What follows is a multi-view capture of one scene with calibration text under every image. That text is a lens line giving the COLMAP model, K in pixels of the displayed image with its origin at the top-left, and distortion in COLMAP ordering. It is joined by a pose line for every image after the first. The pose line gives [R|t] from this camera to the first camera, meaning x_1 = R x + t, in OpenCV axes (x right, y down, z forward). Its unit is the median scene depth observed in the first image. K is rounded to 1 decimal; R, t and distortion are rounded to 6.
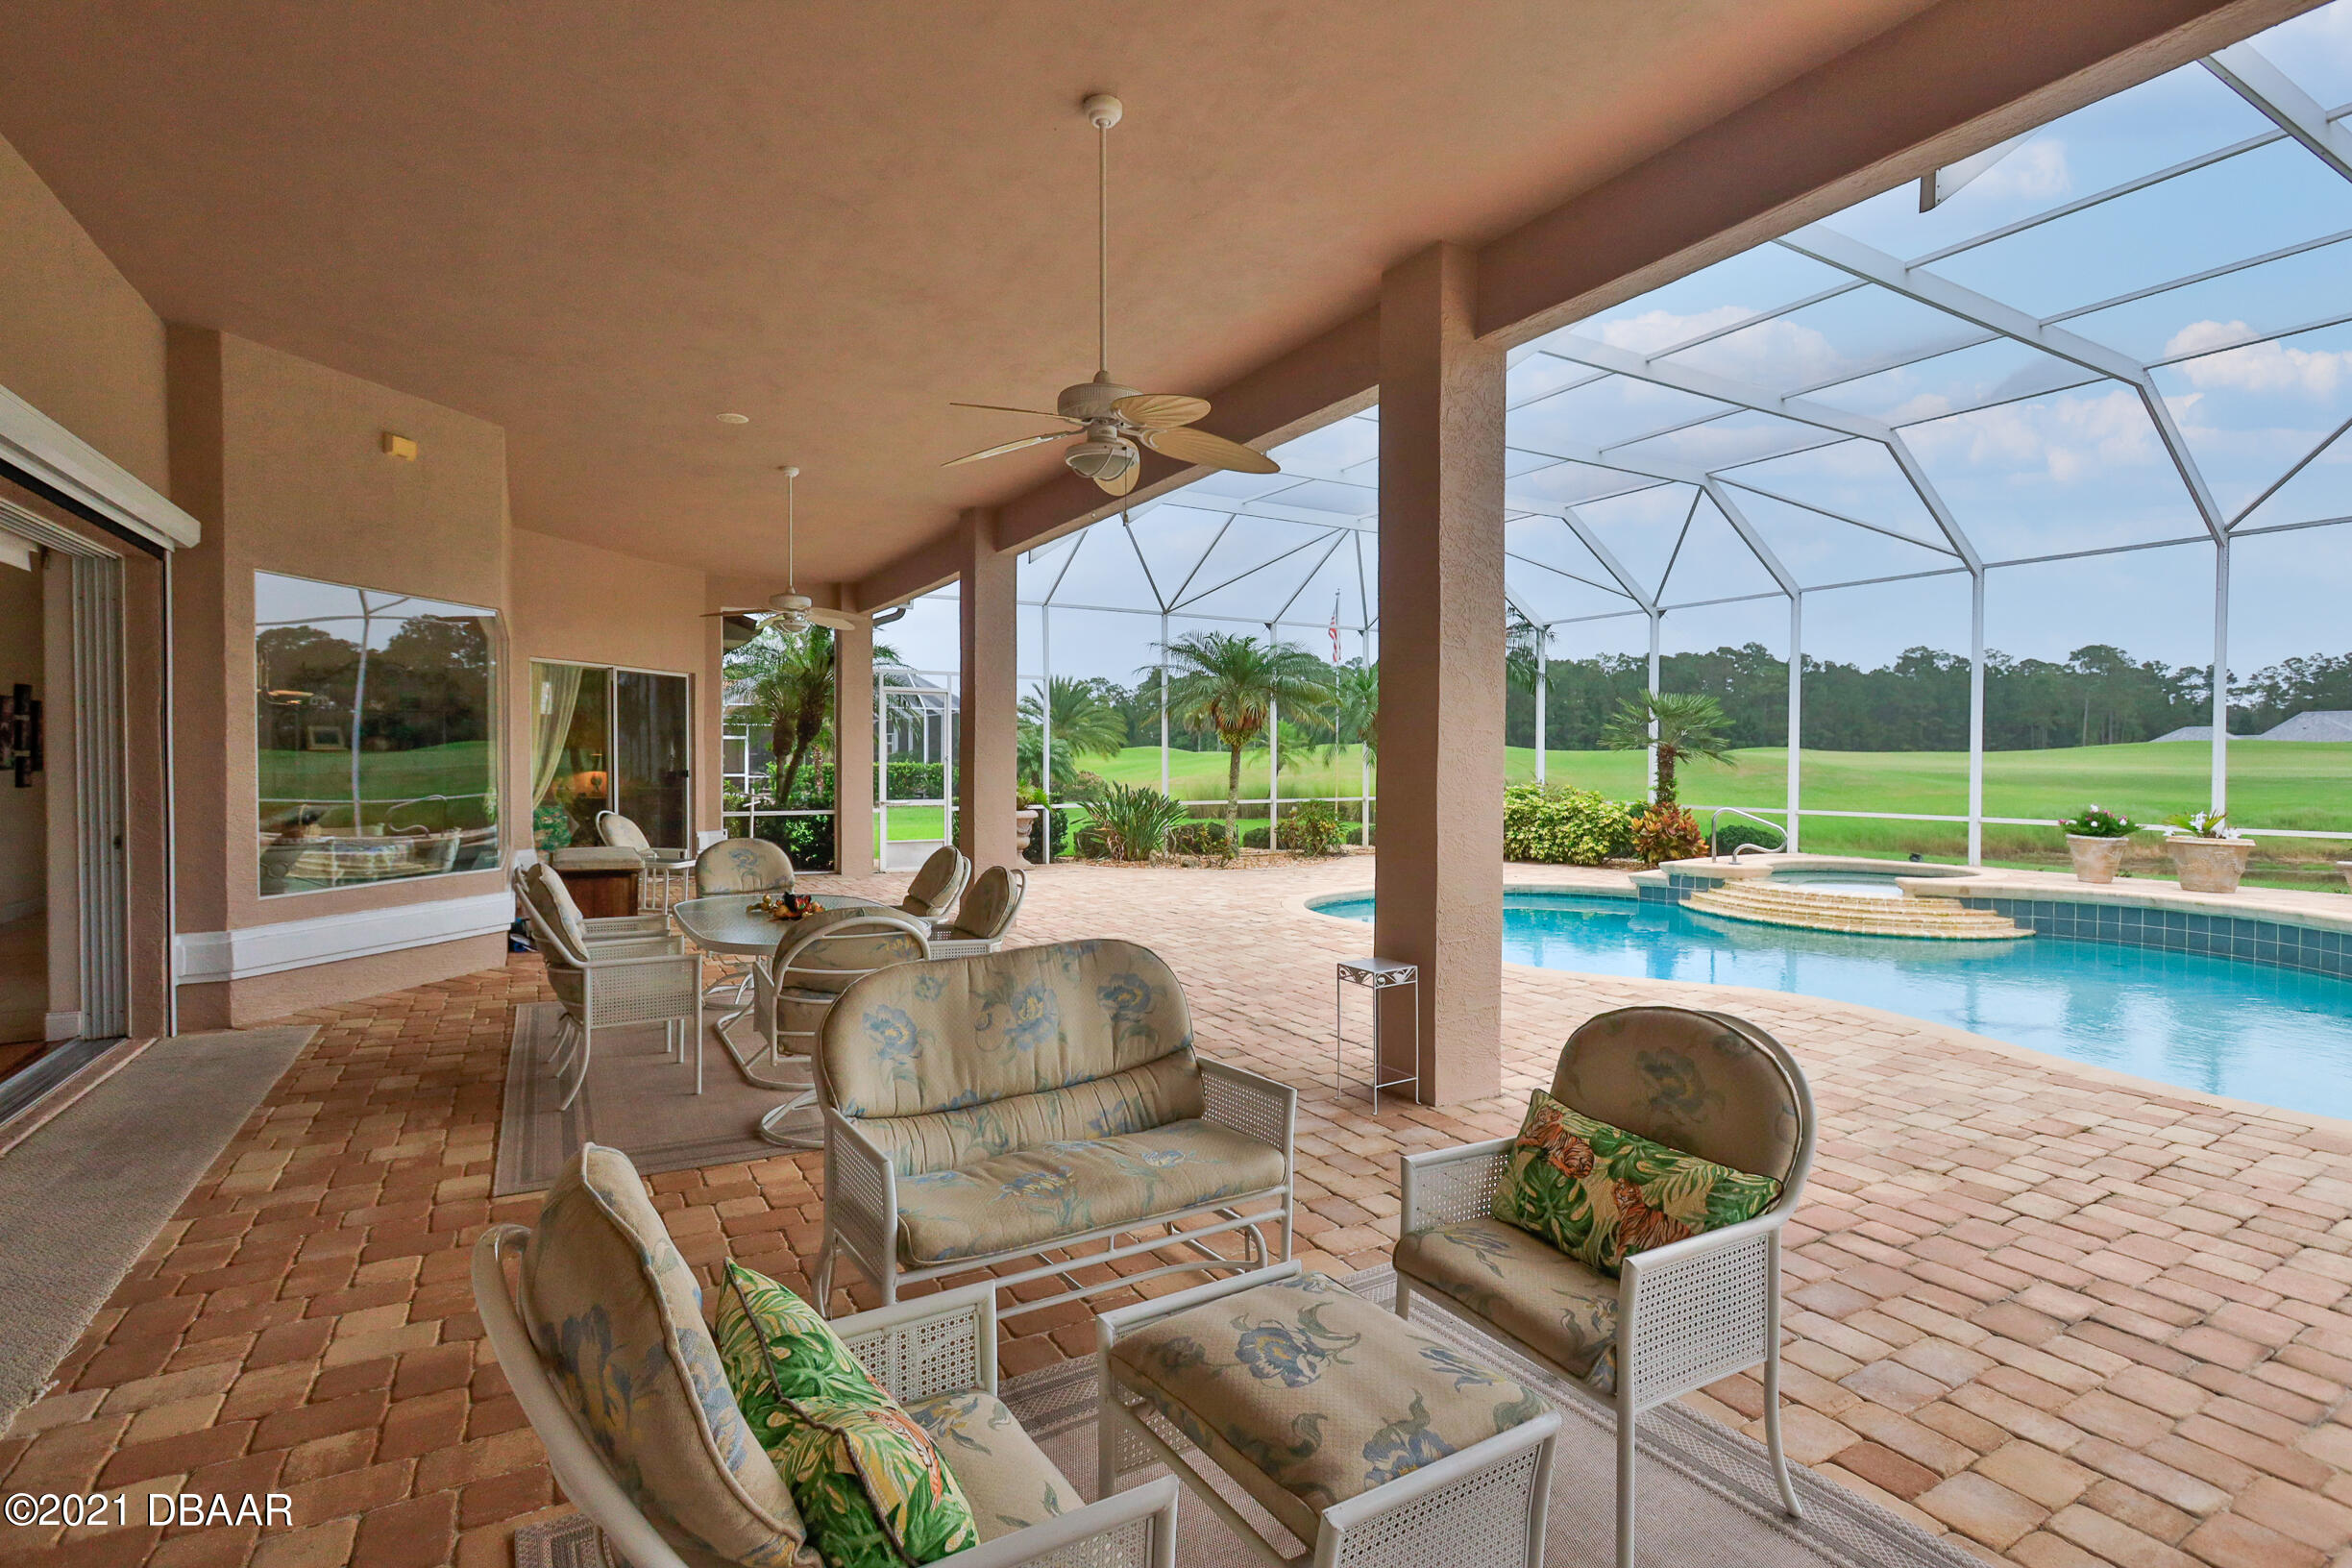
lens RADIAL K [[1102.0, 0, 1157.9], [0, 1102.0, 778.1], [0, 0, 1]] dist [-0.003212, 0.002108]
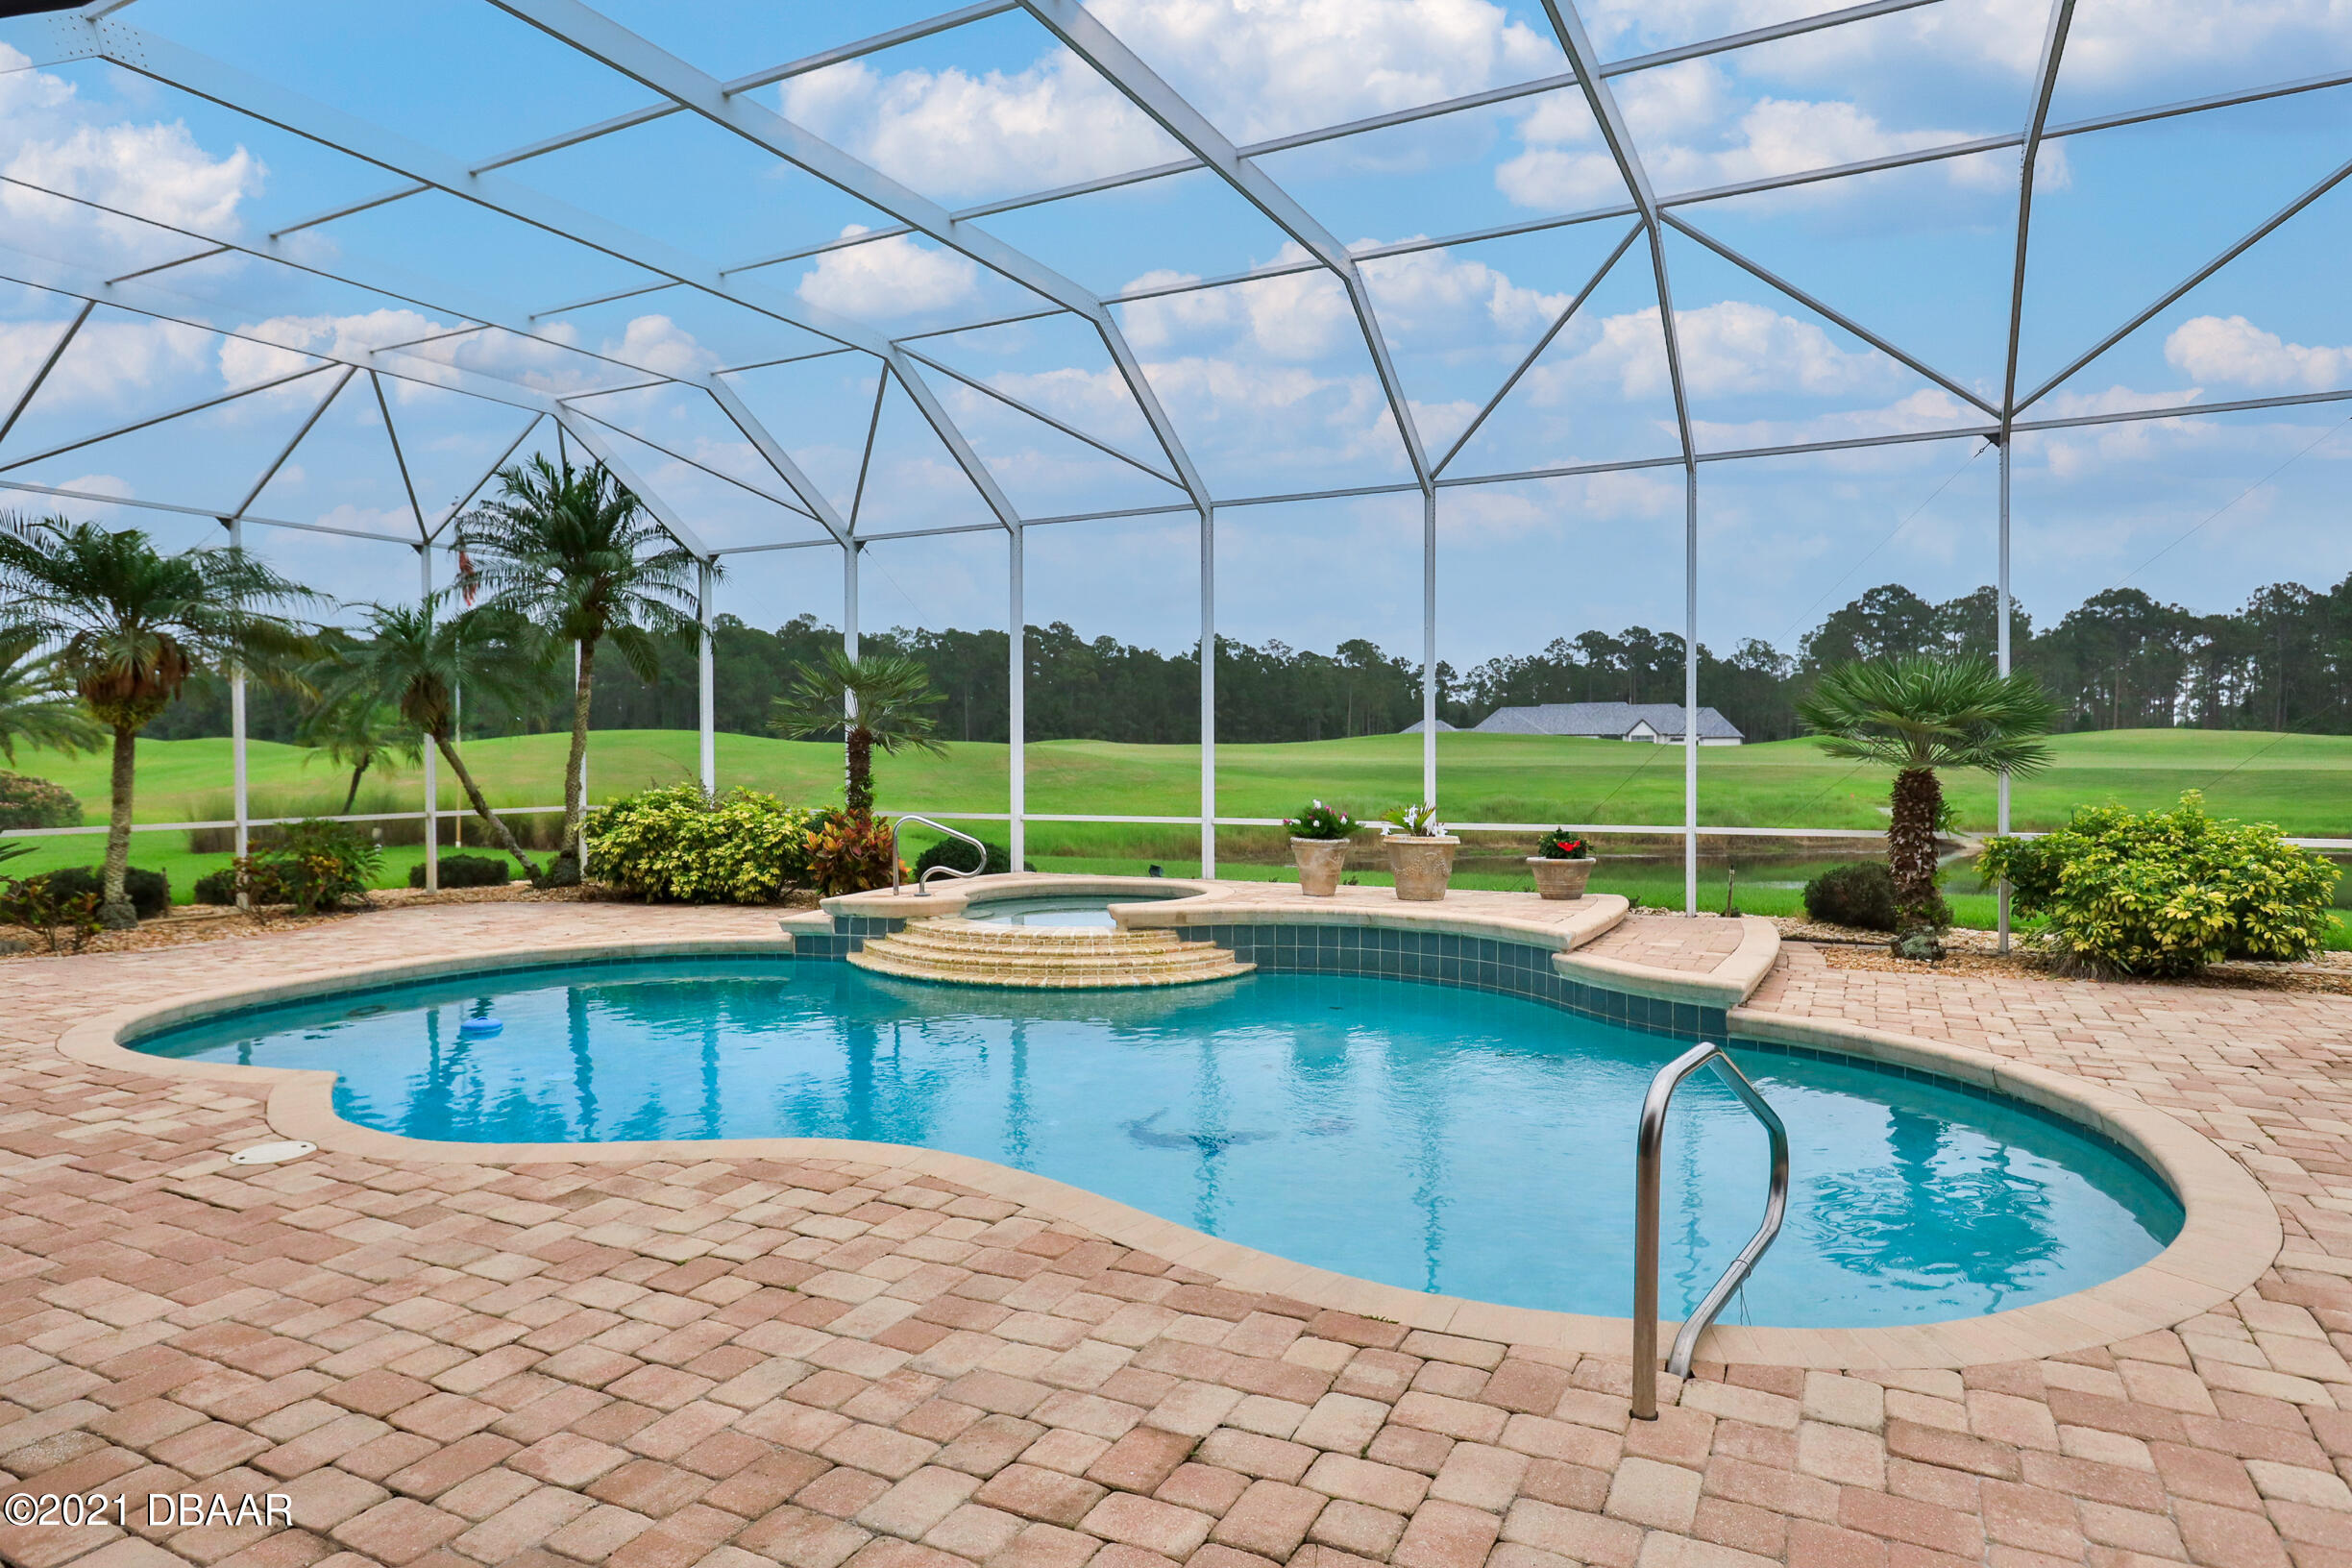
lens RADIAL K [[1401.6, 0, 1175.8], [0, 1401.6, 778.3], [0, 0, 1]] dist [-0.019674, 0.000822]
pose [[0.838498, -0.015374, 0.544688, 0.178953], [0.015696, 0.999869, 0.004059, 0.002430], [-0.544679, 0.005146, 0.838629, 0.169041]]
